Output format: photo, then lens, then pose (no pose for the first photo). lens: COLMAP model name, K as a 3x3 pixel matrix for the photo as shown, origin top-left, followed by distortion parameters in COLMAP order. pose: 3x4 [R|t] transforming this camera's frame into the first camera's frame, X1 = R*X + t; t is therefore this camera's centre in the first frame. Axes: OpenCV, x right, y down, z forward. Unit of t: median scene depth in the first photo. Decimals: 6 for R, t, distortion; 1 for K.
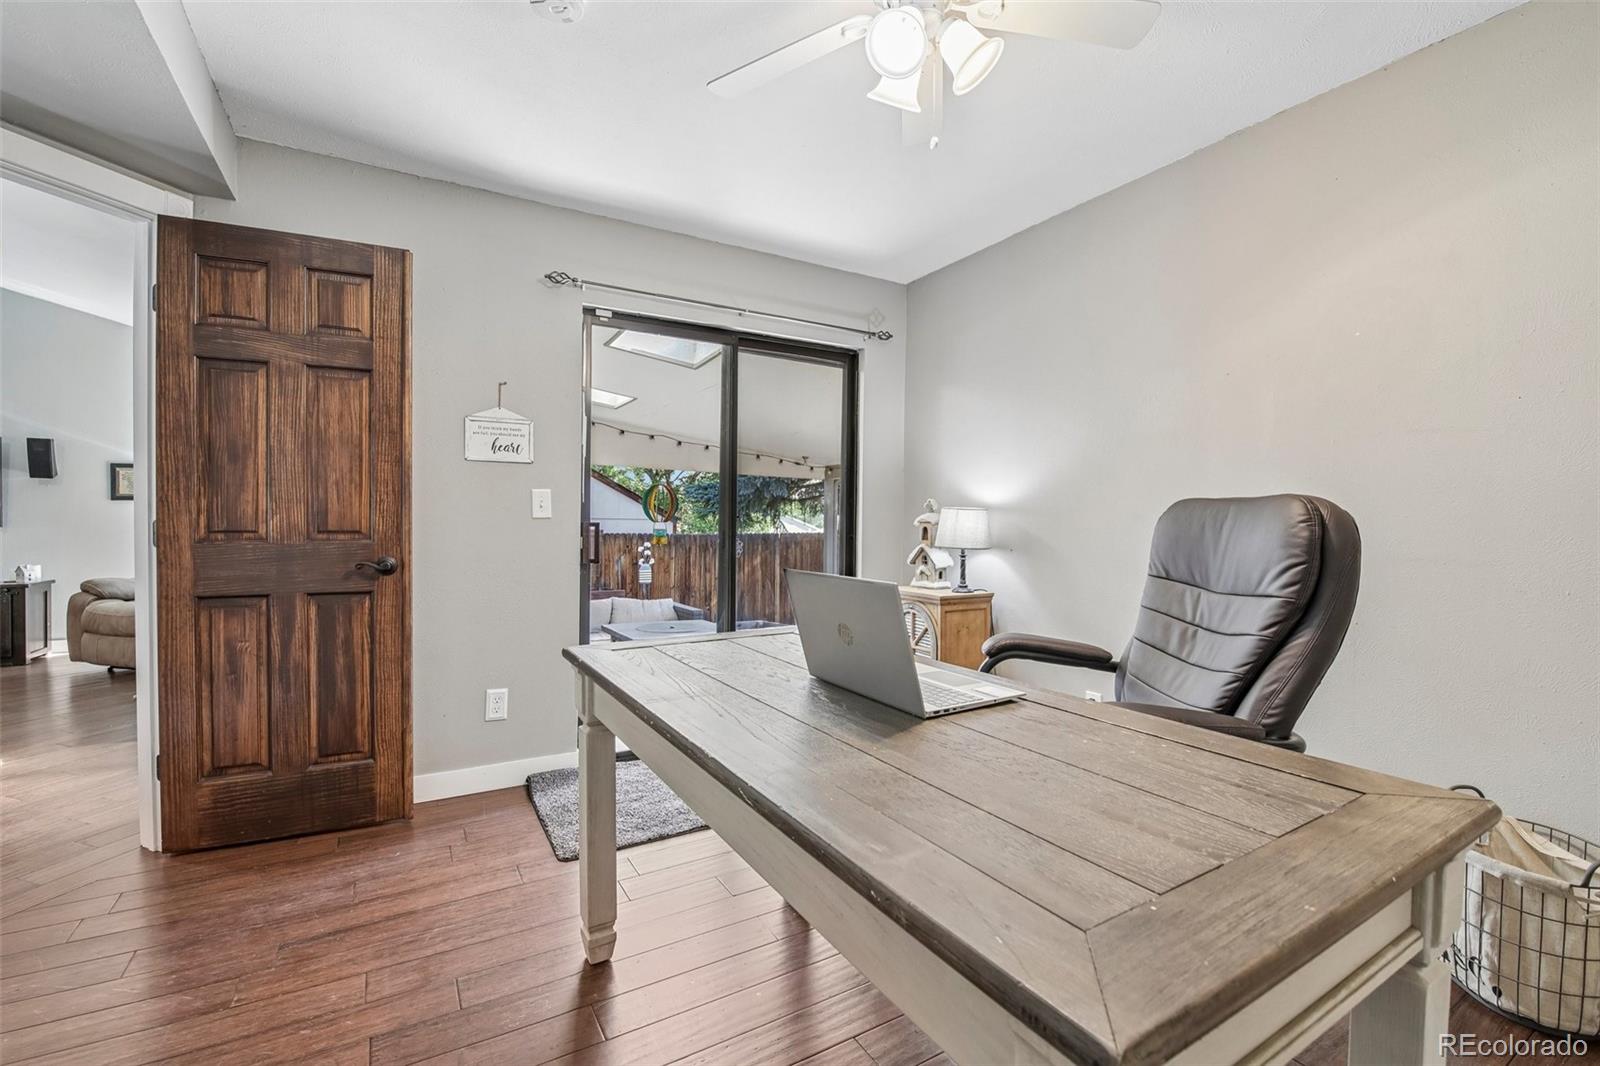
lens RADIAL K [[690.5, 0, 793.3], [0, 690.5, 531.4], [0, 0, 1]] dist [-0.001572, -0.009365]
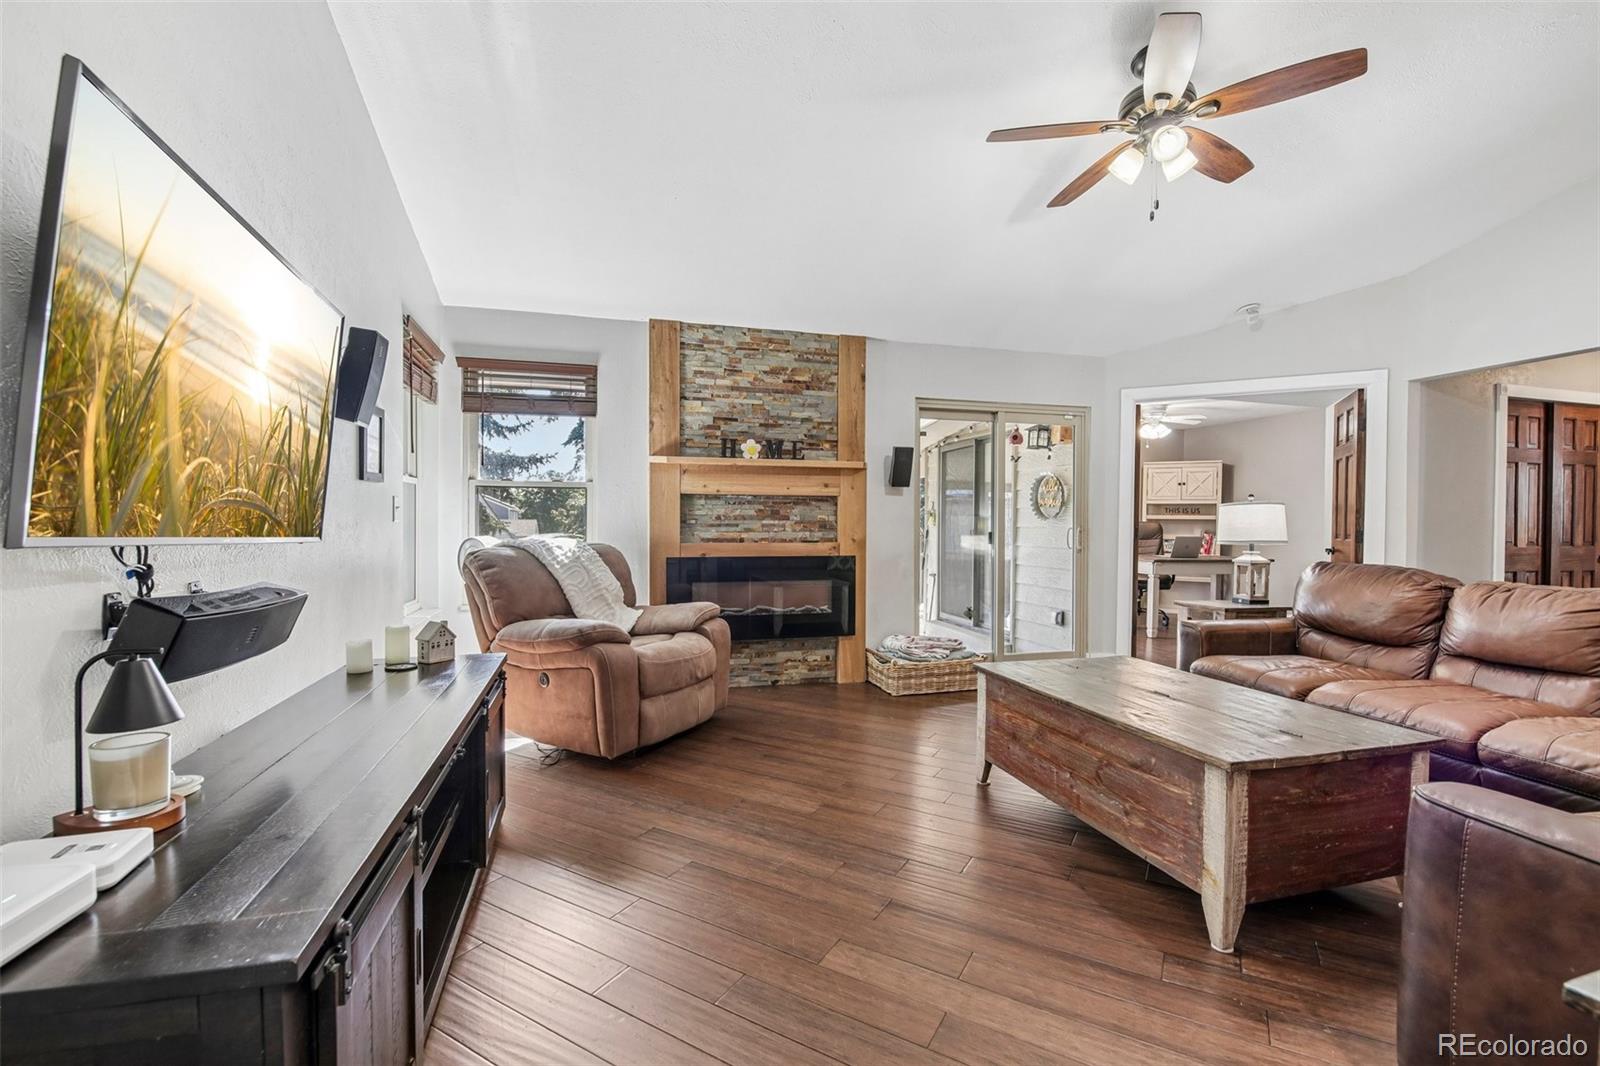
lens RADIAL K [[690.5, 0, 793.3], [0, 690.5, 531.4], [0, 0, 1]] dist [-0.001572, -0.009365]
pose [[0.255245, -0.015407, 0.966754, -1.469531], [0.004187, 0.999881, 0.014829, -0.016932], [-0.966867, 0.000263, 0.255279, 0.632982]]
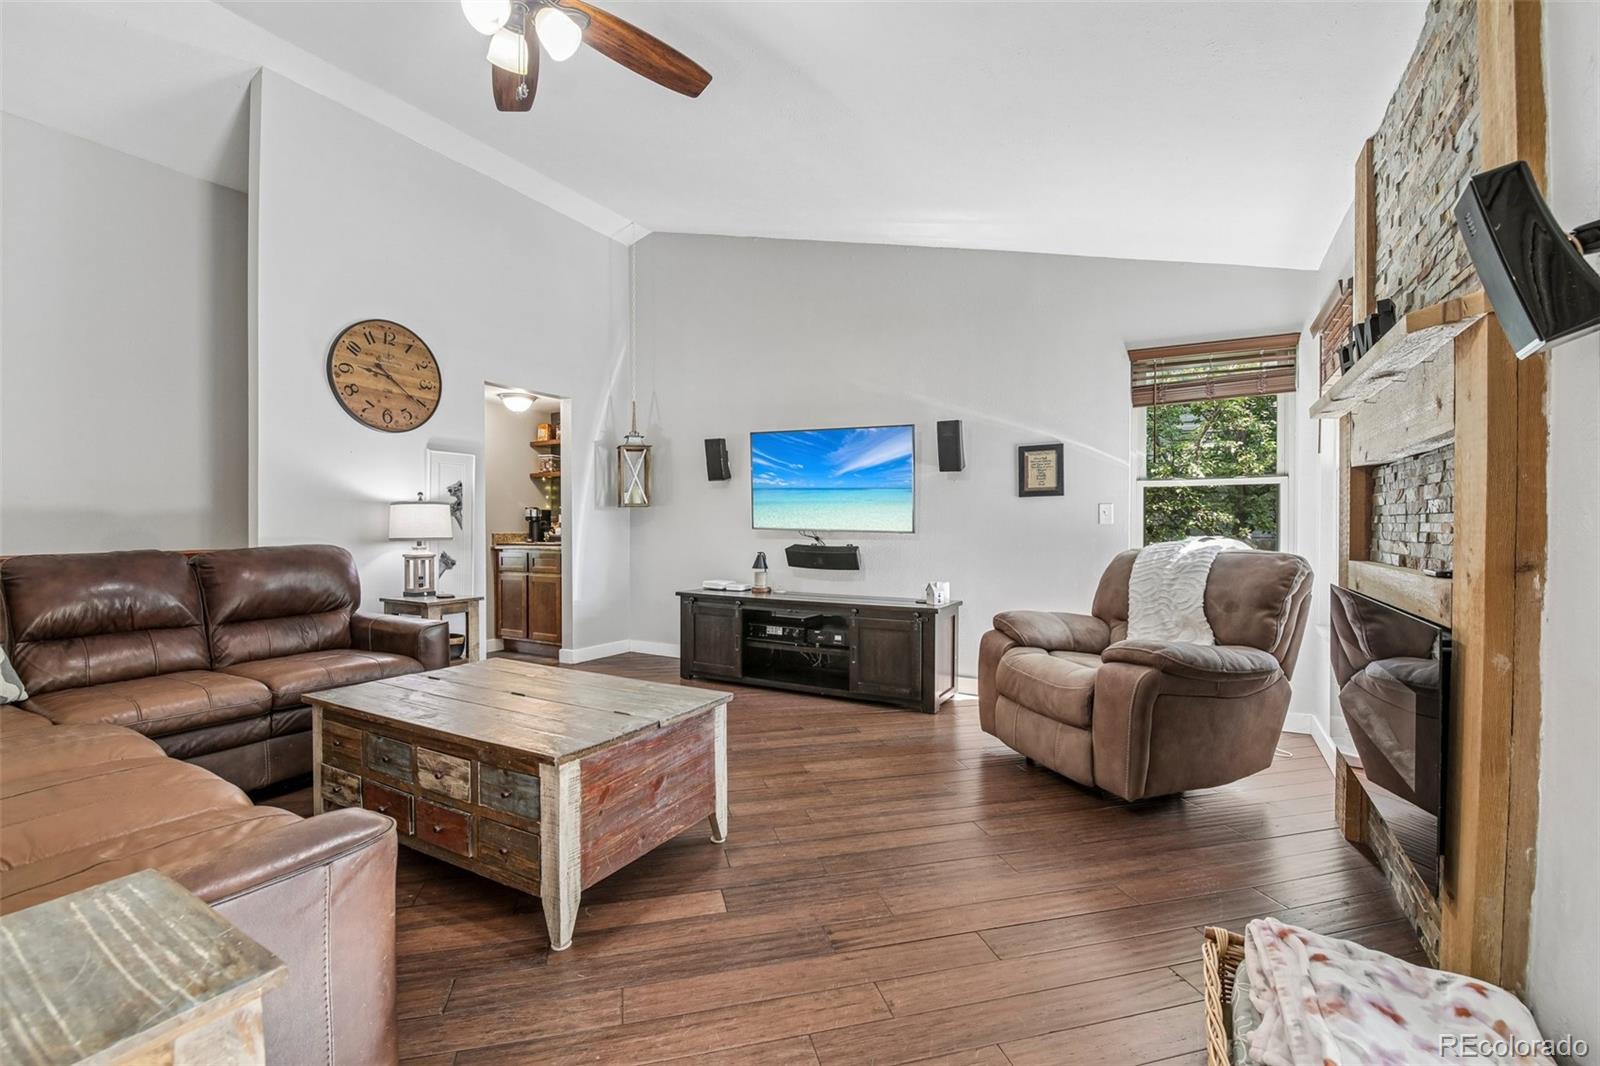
lens RADIAL K [[690.5, 0, 793.3], [0, 690.5, 531.4], [0, 0, 1]] dist [-0.001572, -0.009365]
pose [[0.500481, 0.002839, -0.865743, -0.508078], [-0.005460, 0.999985, 0.000123, -0.007829], [0.865730, 0.004665, 0.500489, 0.444840]]
